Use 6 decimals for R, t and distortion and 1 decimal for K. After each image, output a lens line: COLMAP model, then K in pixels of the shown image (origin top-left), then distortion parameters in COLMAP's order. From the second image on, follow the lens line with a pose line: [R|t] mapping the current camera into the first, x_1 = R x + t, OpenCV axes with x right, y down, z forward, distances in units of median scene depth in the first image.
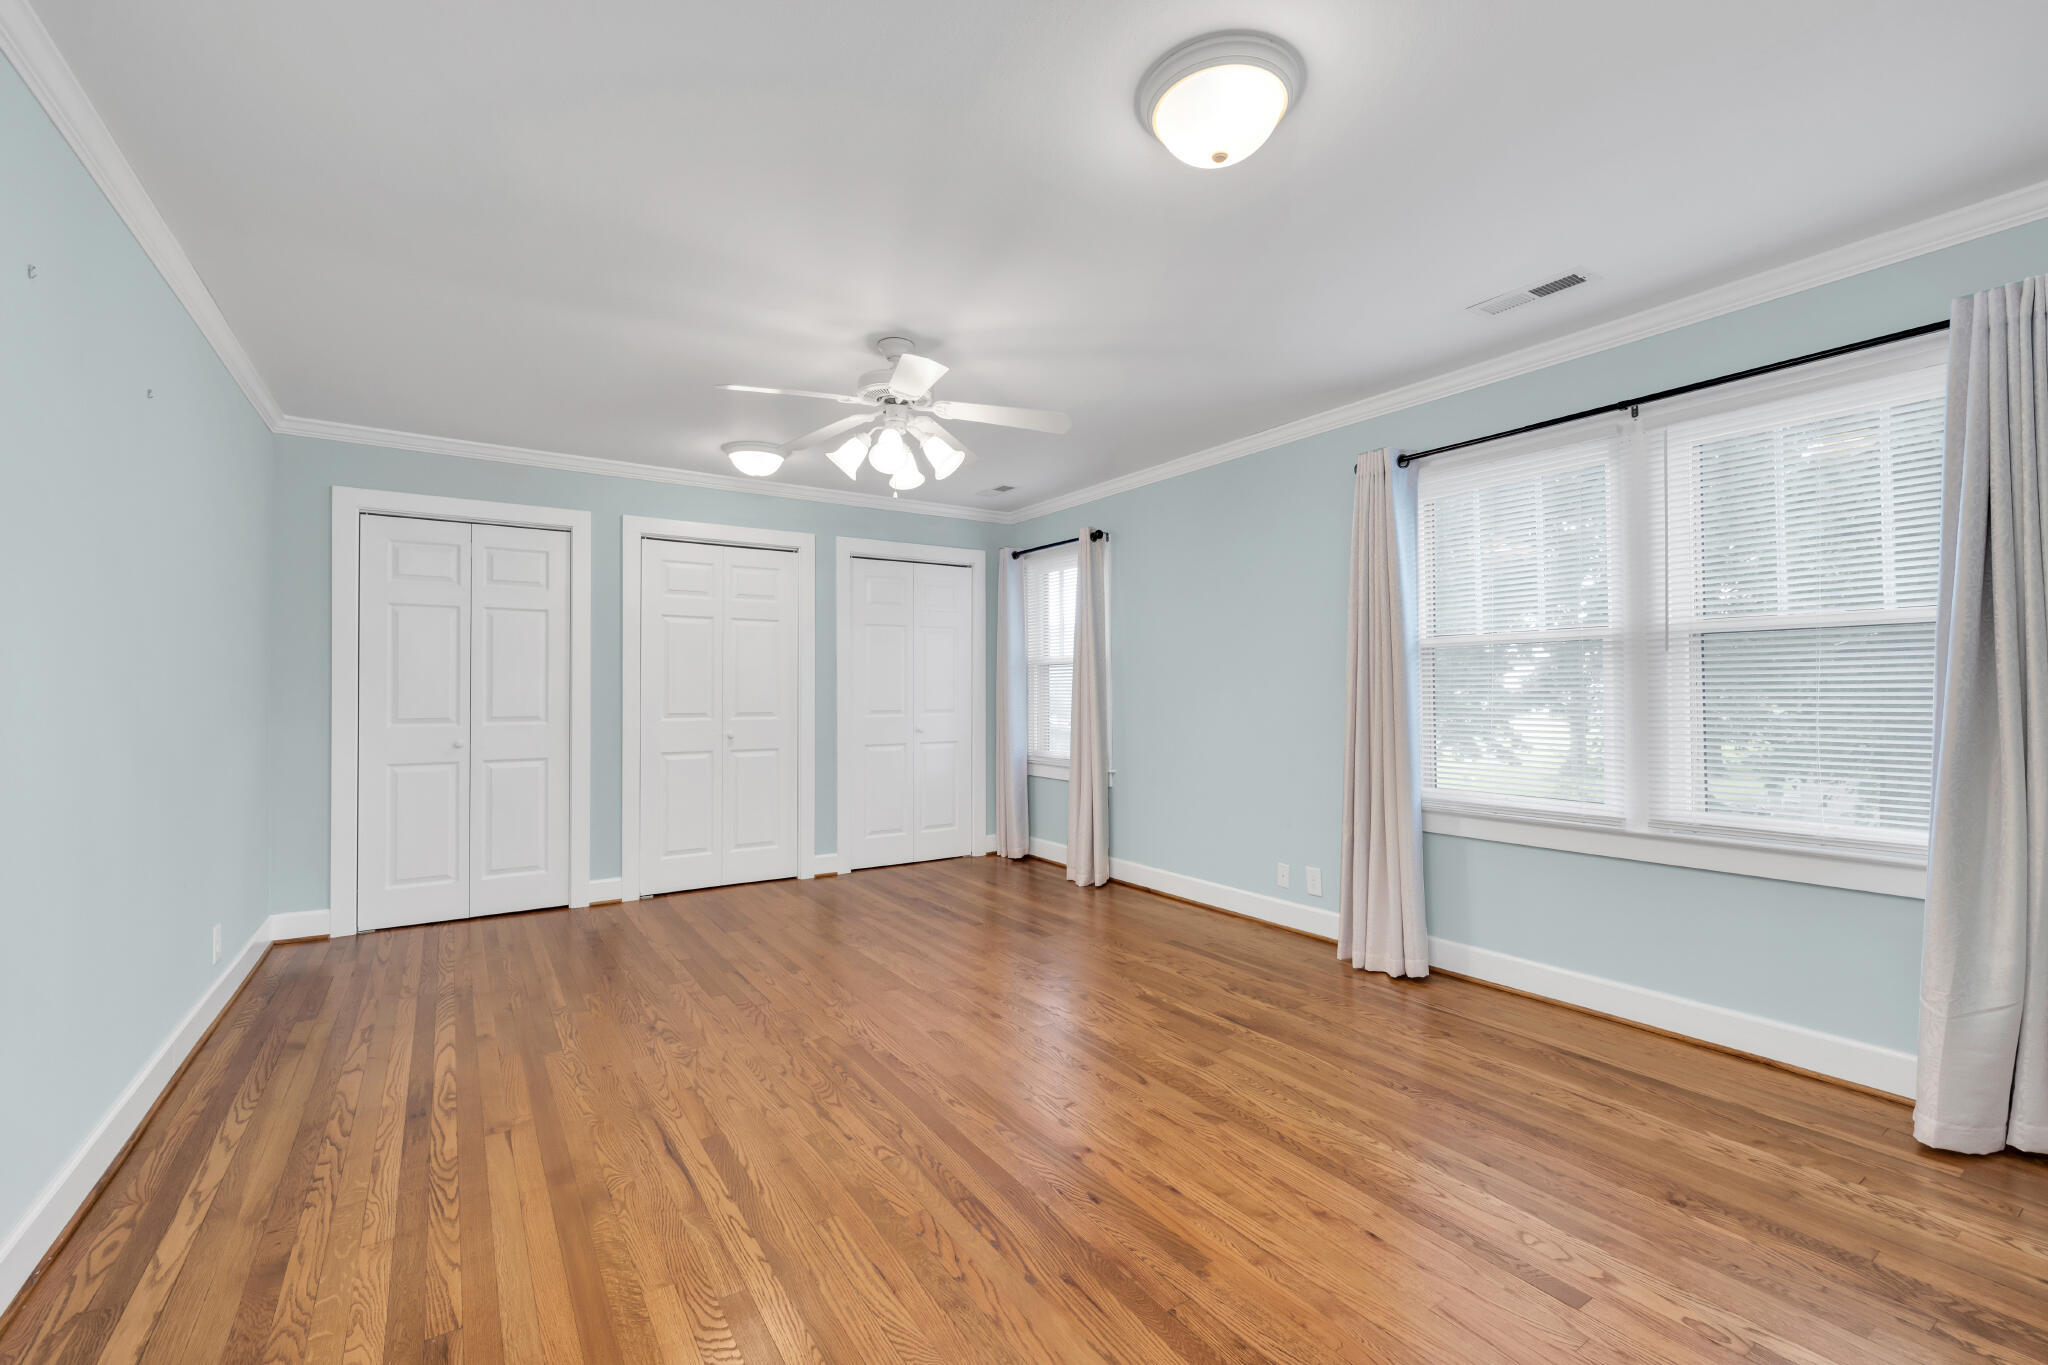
lens RADIAL K [[906.6, 0, 1032.1], [0, 906.6, 680.6], [0, 0, 1]] dist [-0.001853, -0.000297]
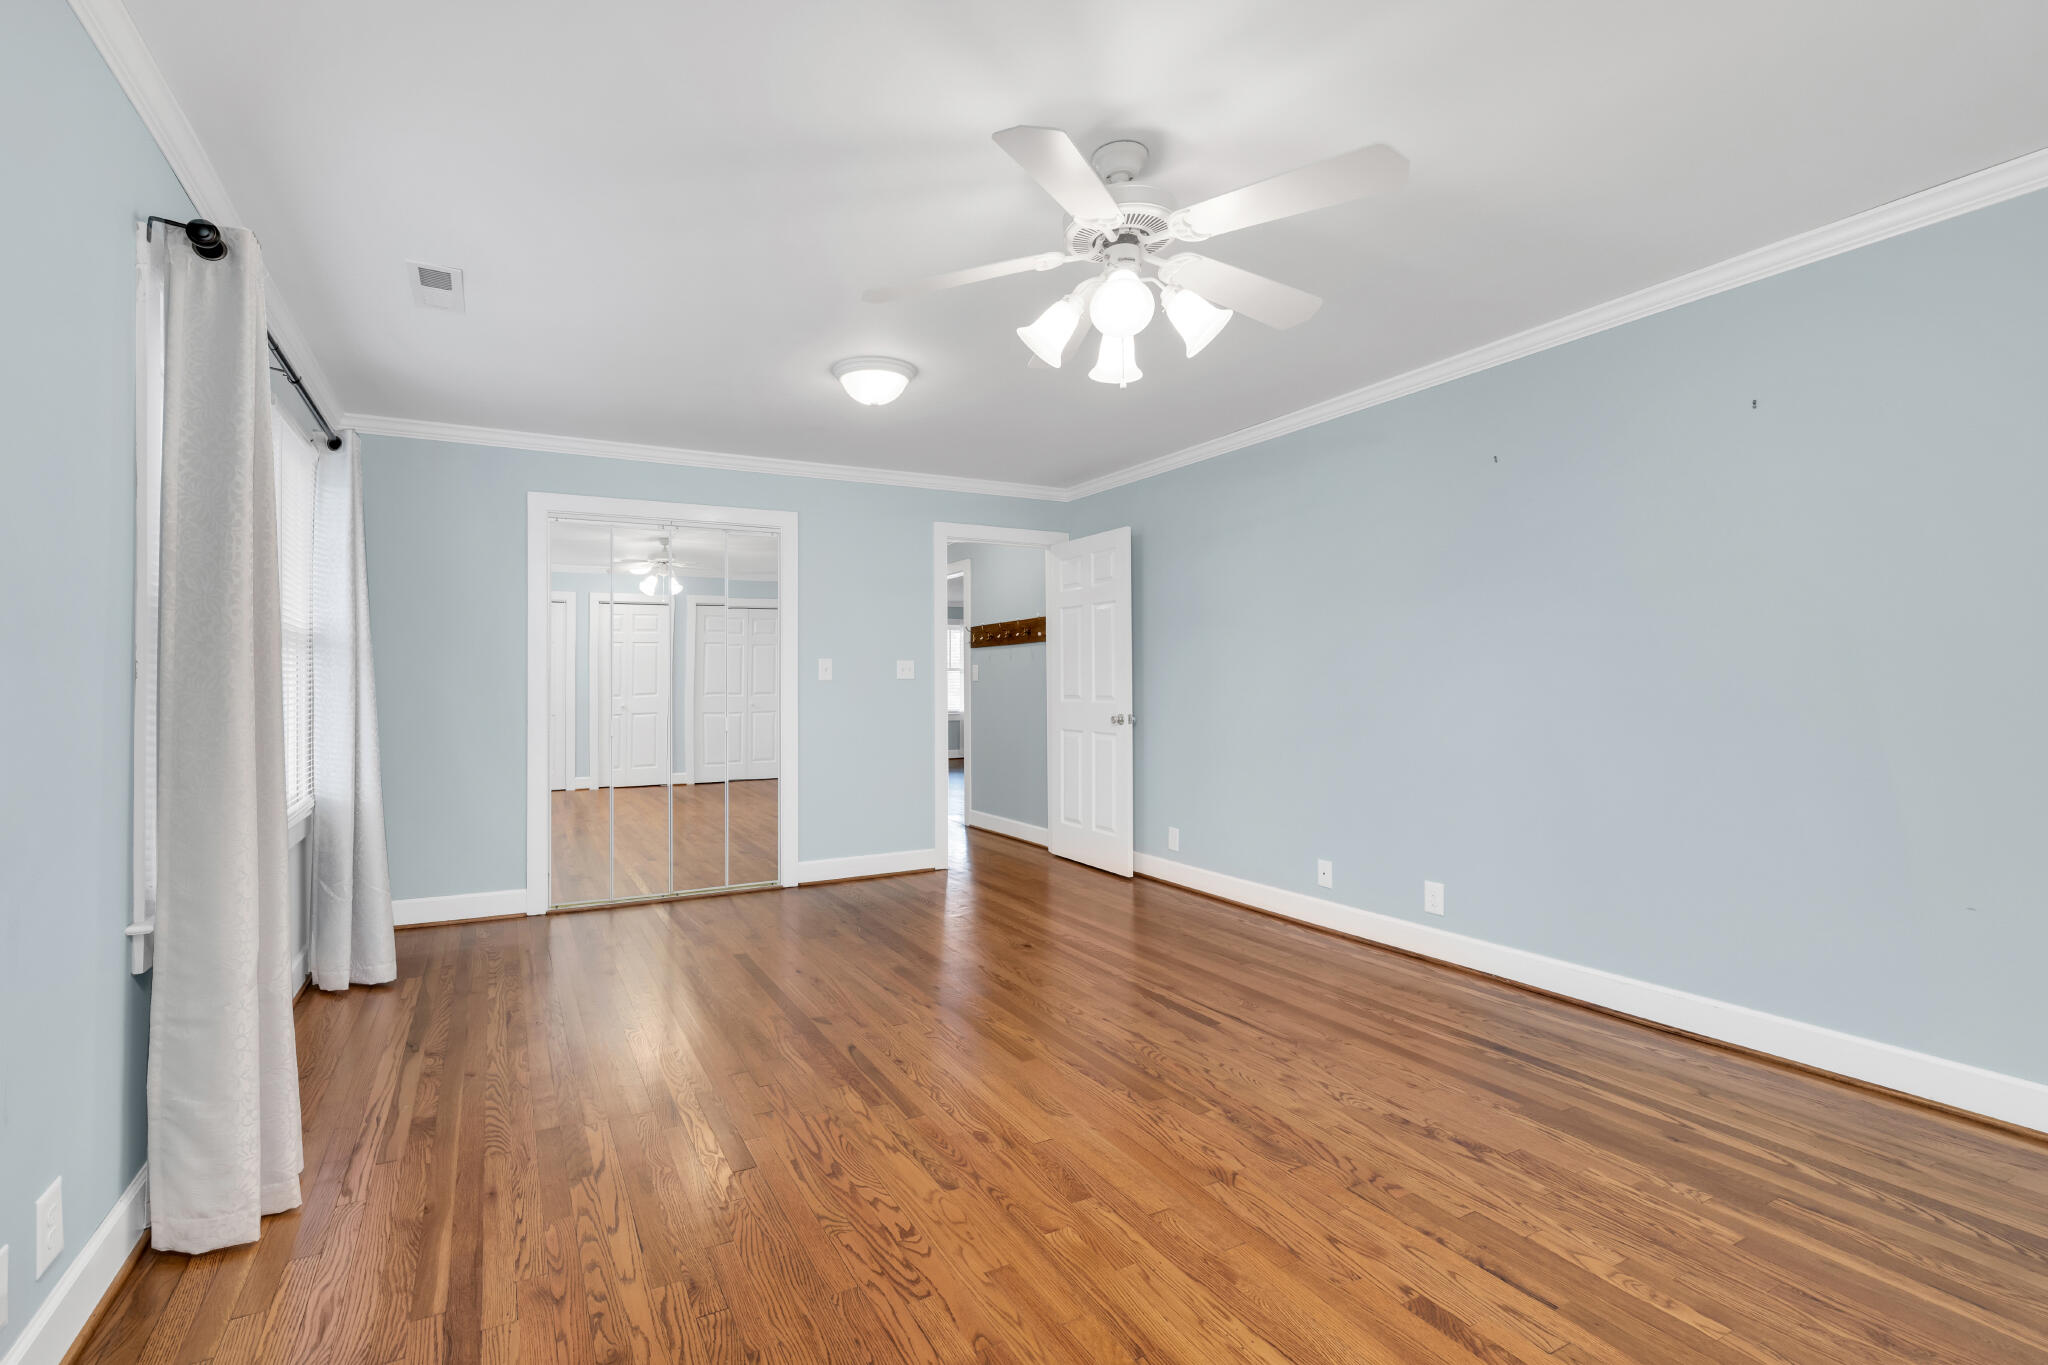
lens RADIAL K [[906.6, 0, 1032.1], [0, 906.6, 680.6], [0, 0, 1]] dist [-0.001853, -0.000297]
pose [[-0.999267, 0.009972, 0.036947, -0.135675], [0.009468, 0.999860, -0.013802, 0.029160], [-0.037079, -0.013442, -0.999222, 2.108817]]
